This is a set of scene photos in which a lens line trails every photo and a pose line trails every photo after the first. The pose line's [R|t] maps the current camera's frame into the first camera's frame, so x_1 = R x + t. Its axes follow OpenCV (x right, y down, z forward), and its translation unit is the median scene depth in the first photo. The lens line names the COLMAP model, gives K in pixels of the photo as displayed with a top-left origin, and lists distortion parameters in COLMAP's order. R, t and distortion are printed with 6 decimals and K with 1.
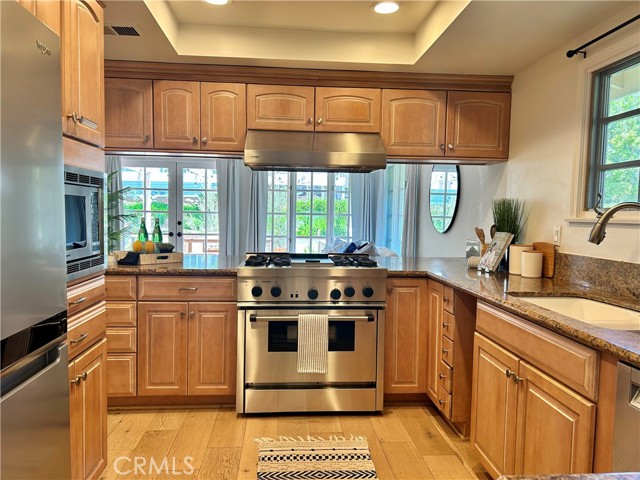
lens RADIAL K [[484.8, 0, 320.5], [0, 484.8, 243.5], [0, 0, 1]] dist [0.039515, -0.039938]
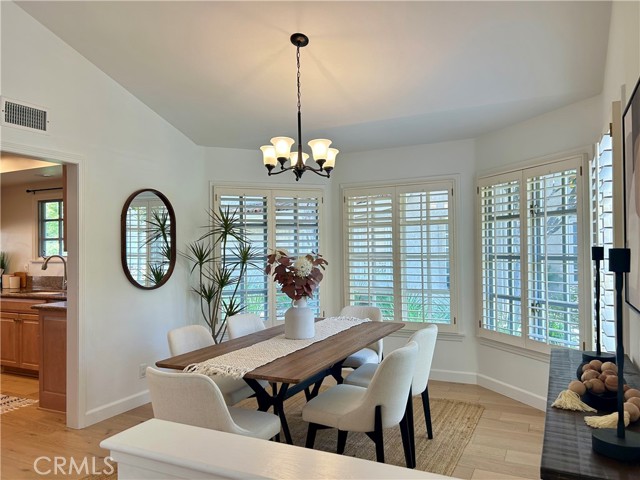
lens RADIAL K [[484.8, 0, 323.5], [0, 484.8, 244.6], [0, 0, 1]] dist [0.039515, -0.039938]
pose [[0.508544, -0.013035, 0.860937, -0.812673], [0.075895, 0.996672, -0.029740, 0.048180], [-0.857684, 0.080465, 0.507841, -1.423085]]
